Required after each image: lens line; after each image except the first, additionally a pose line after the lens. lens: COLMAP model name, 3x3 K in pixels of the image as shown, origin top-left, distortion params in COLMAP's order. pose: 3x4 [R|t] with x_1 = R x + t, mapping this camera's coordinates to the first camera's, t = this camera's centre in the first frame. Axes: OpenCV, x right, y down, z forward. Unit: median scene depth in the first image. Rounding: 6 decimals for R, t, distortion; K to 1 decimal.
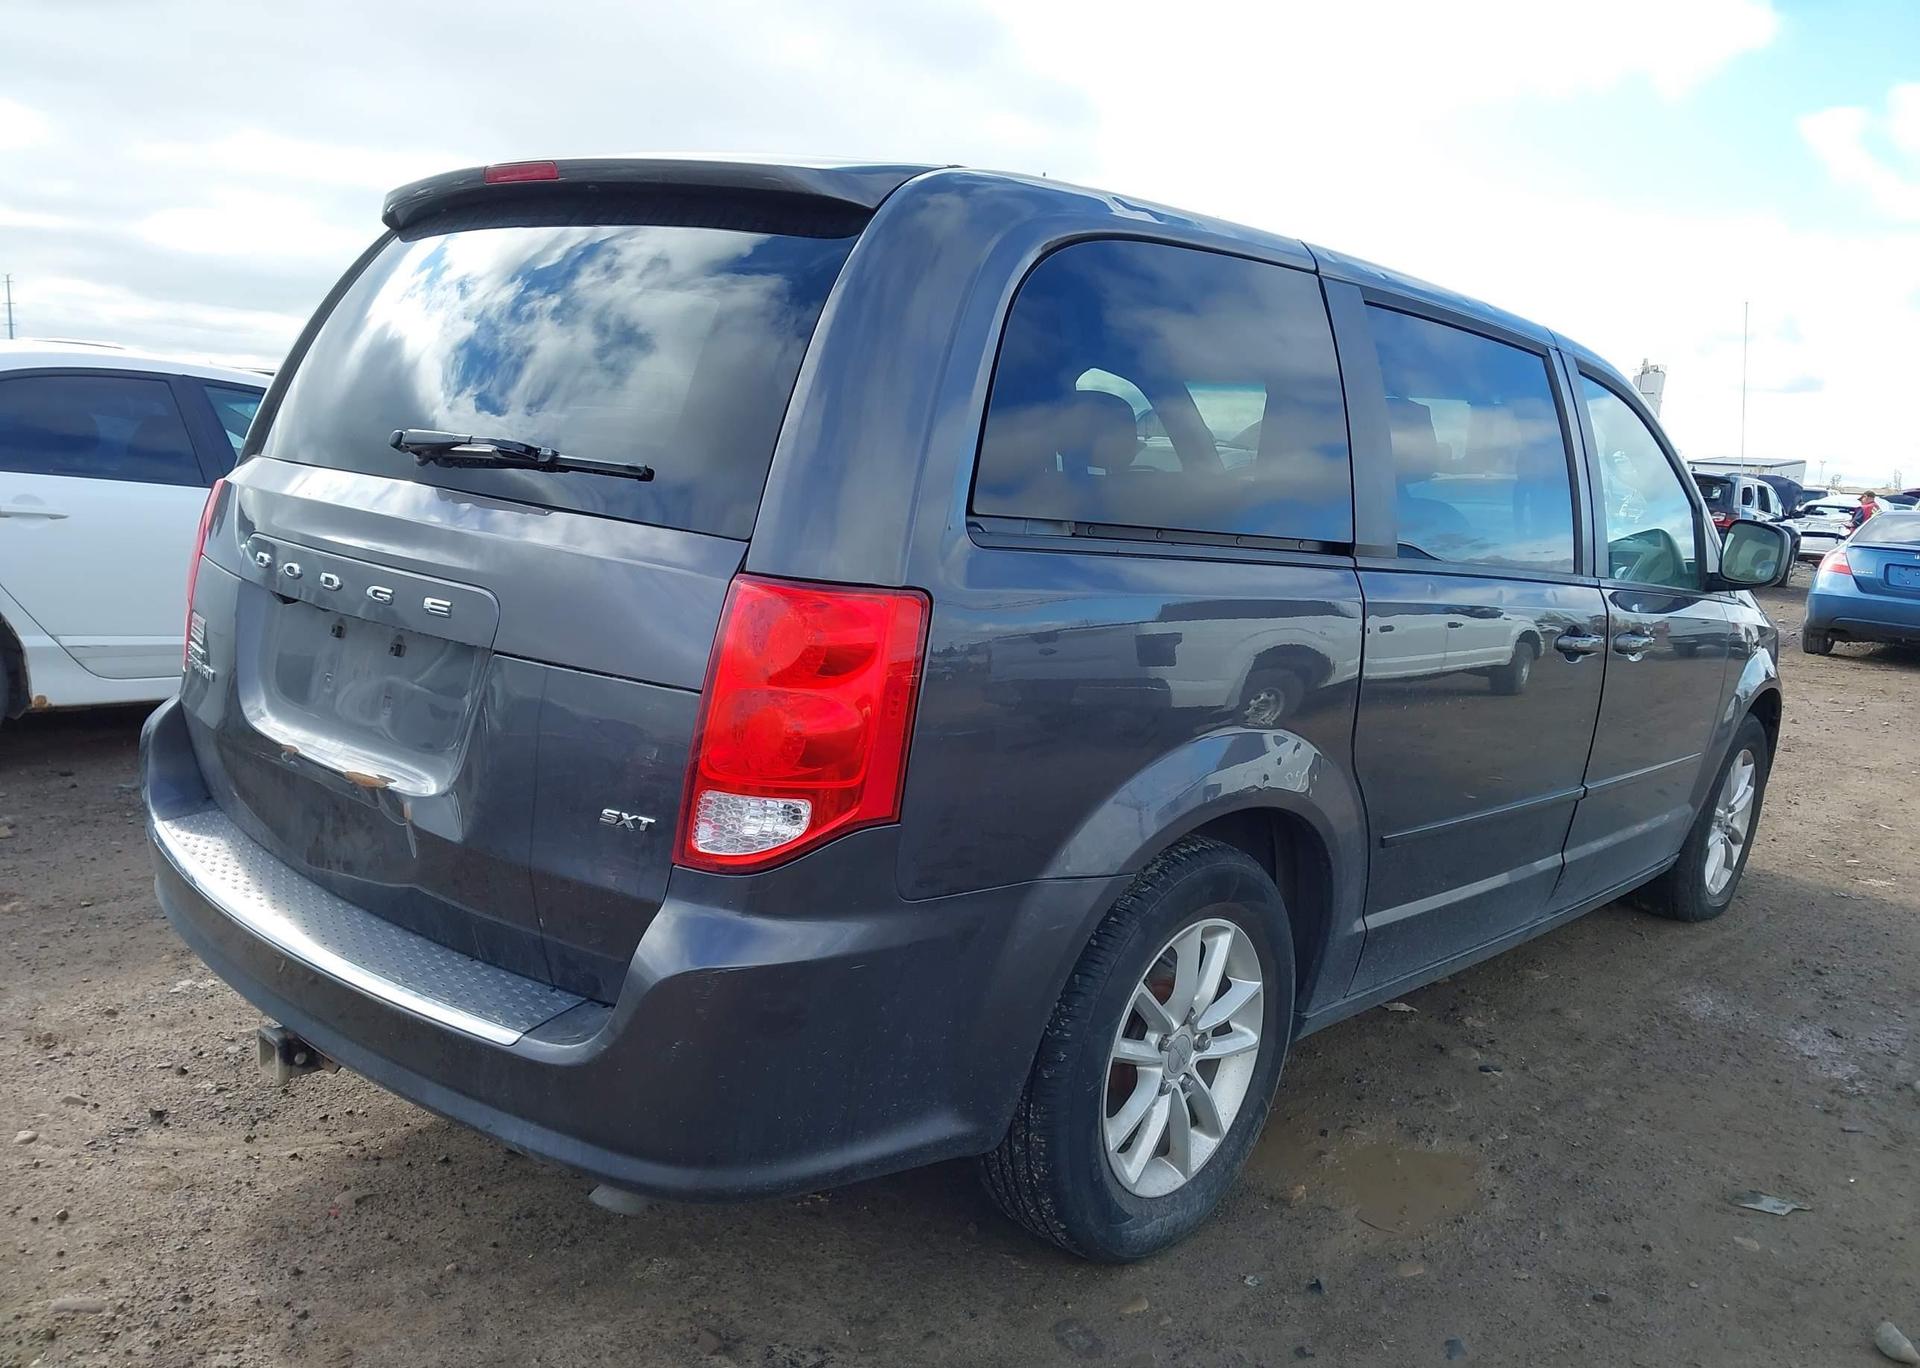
lens RADIAL K [[1556.0, 0, 963.8], [0, 1556.0, 673.5], [0, 0, 1]] dist [0.056660, -0.070524]
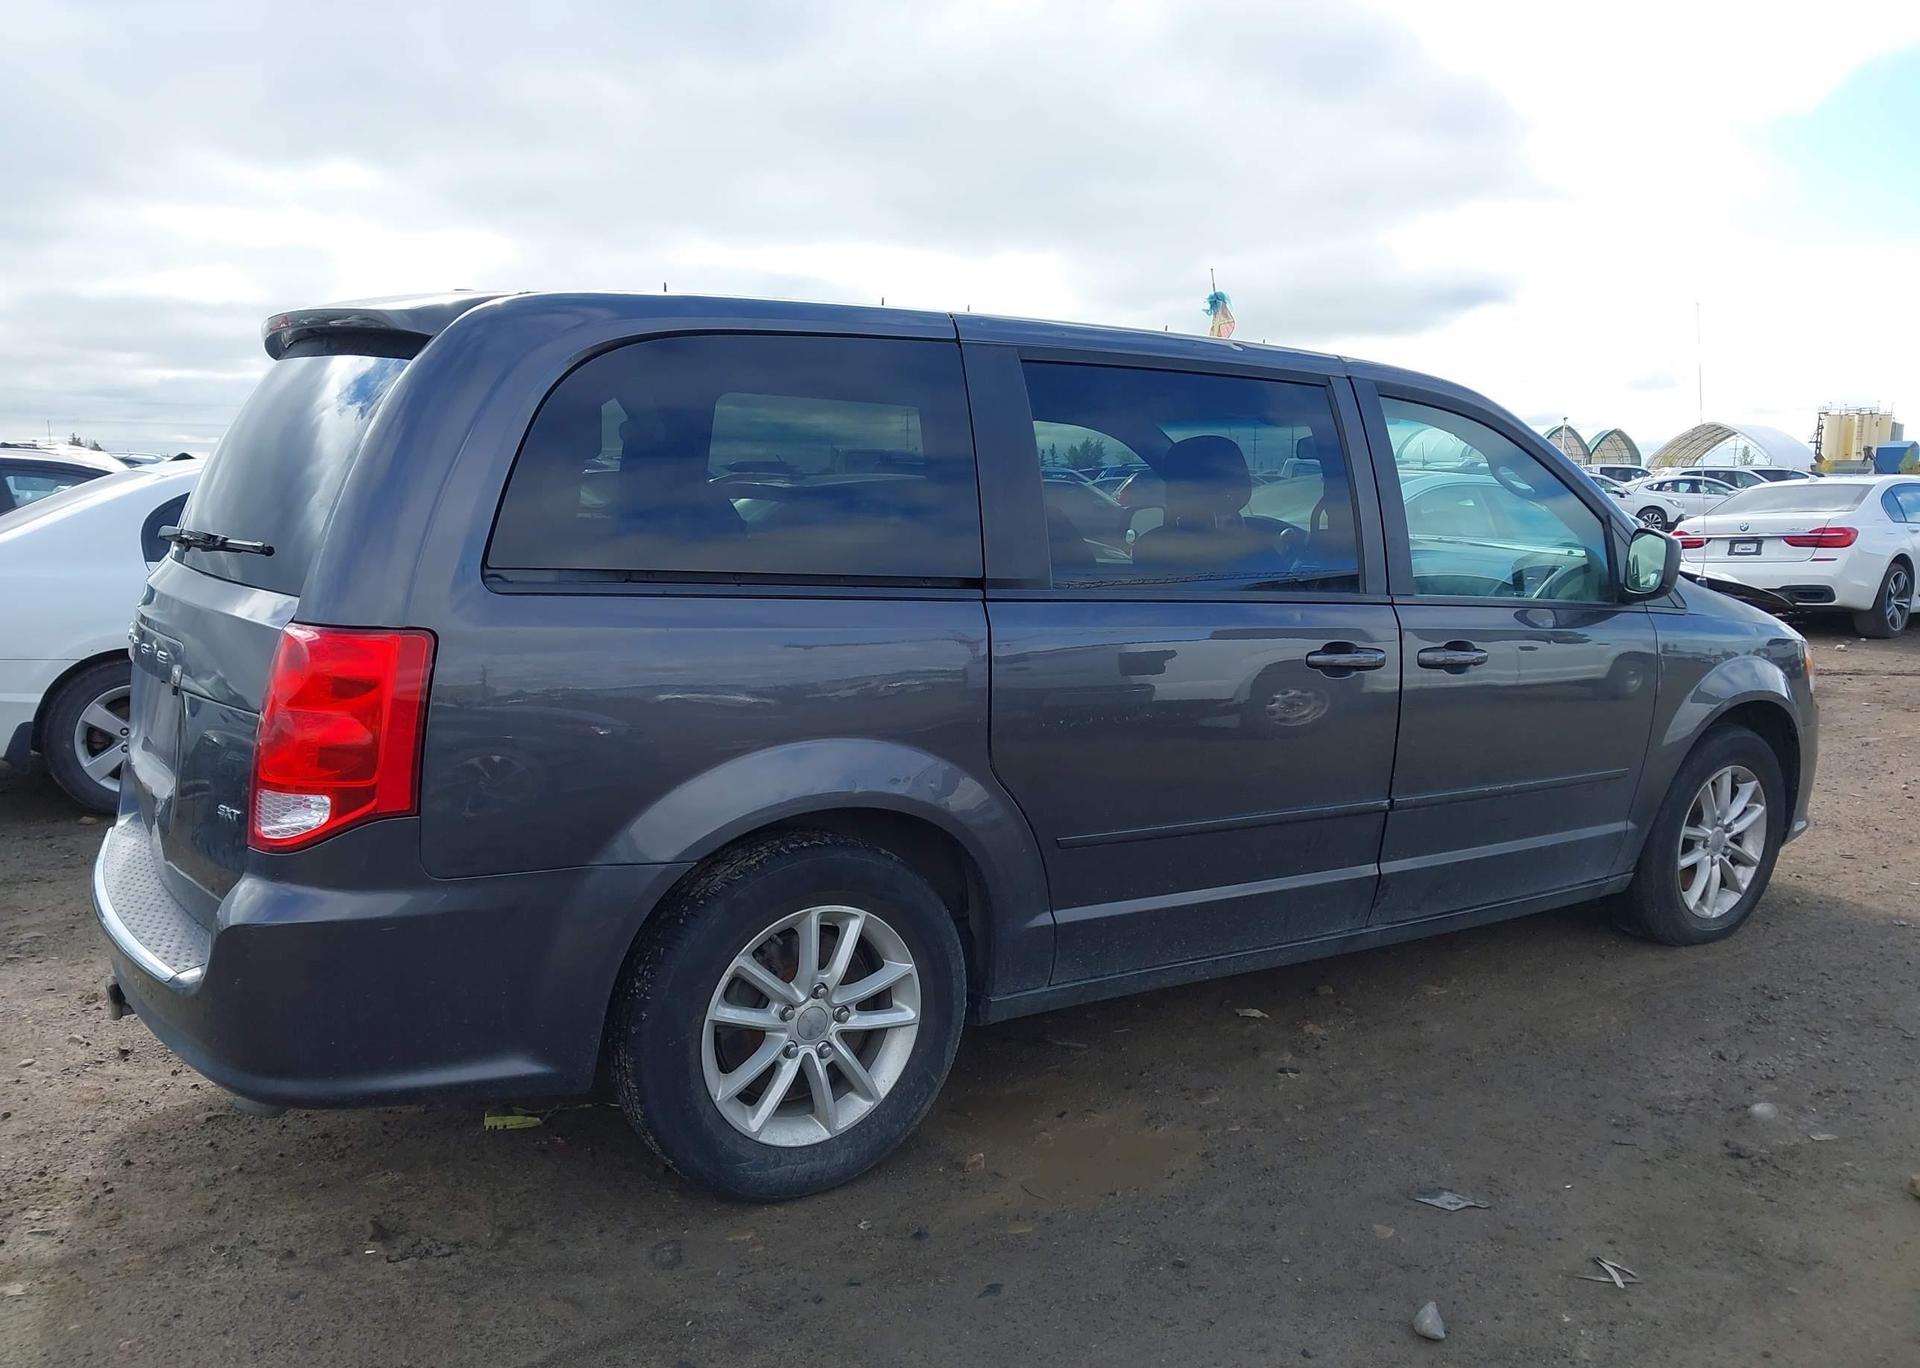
lens RADIAL K [[1556.0, 0, 981.8], [0, 1556.0, 654.7], [0, 0, 1]] dist [0.056660, -0.070524]
pose [[0.963915, -0.030608, -0.264444, 0.567944], [0.019829, 0.998864, -0.043337, 0.022912], [0.265470, 0.036529, 0.963427, -0.090336]]
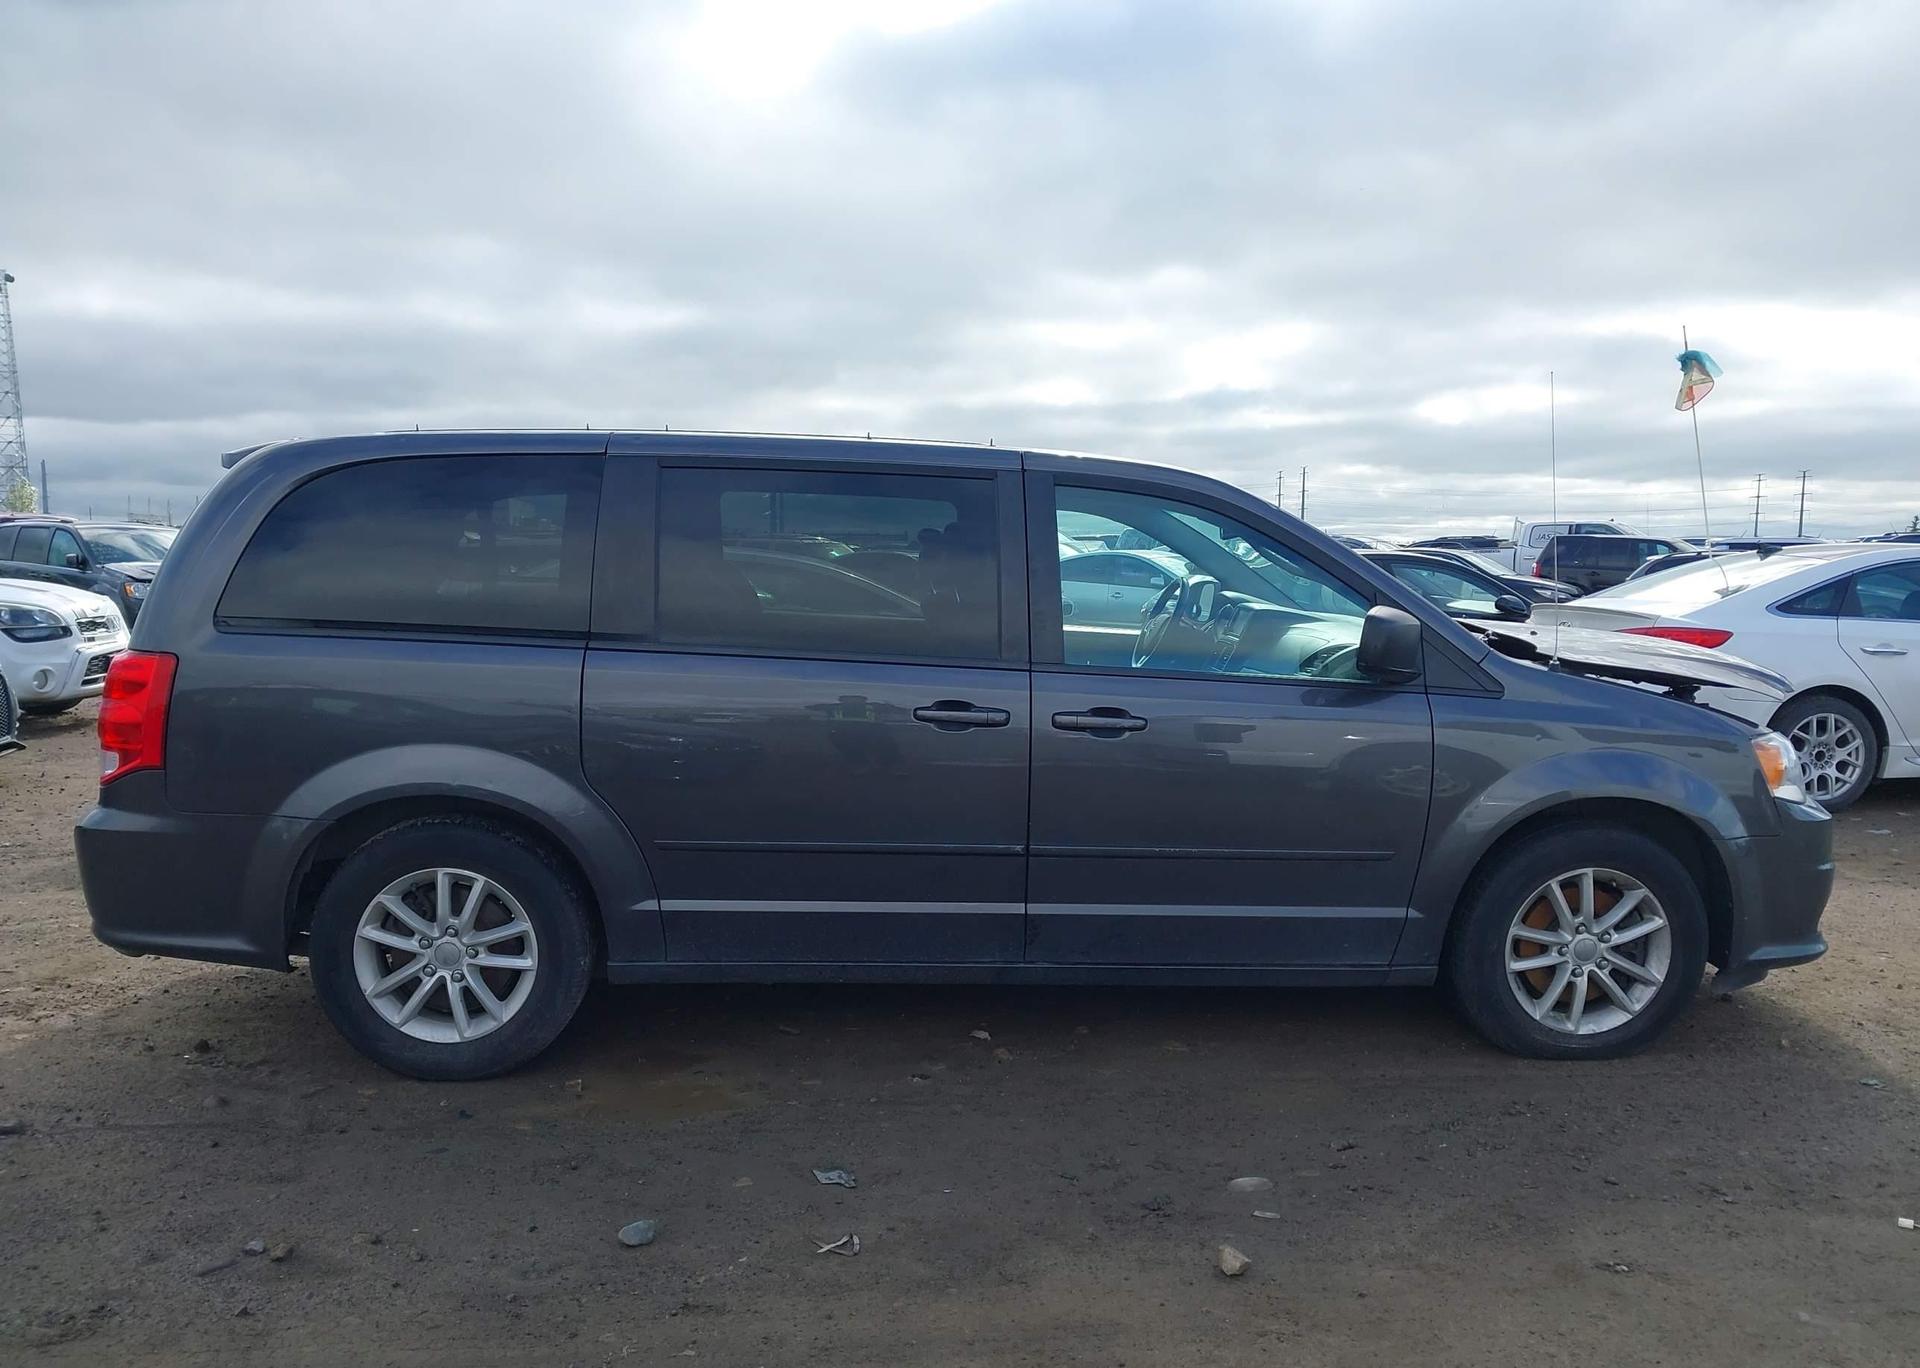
lens RADIAL K [[1556.0, 0, 964.0], [0, 1556.0, 690.1], [0, 0, 1]] dist [0.056660, -0.070524]
pose [[0.697550, -0.001624, -0.716534, 1.620911], [-0.058907, 0.996482, -0.059605, 0.040336], [0.714111, 0.083786, 0.695001, 0.246478]]
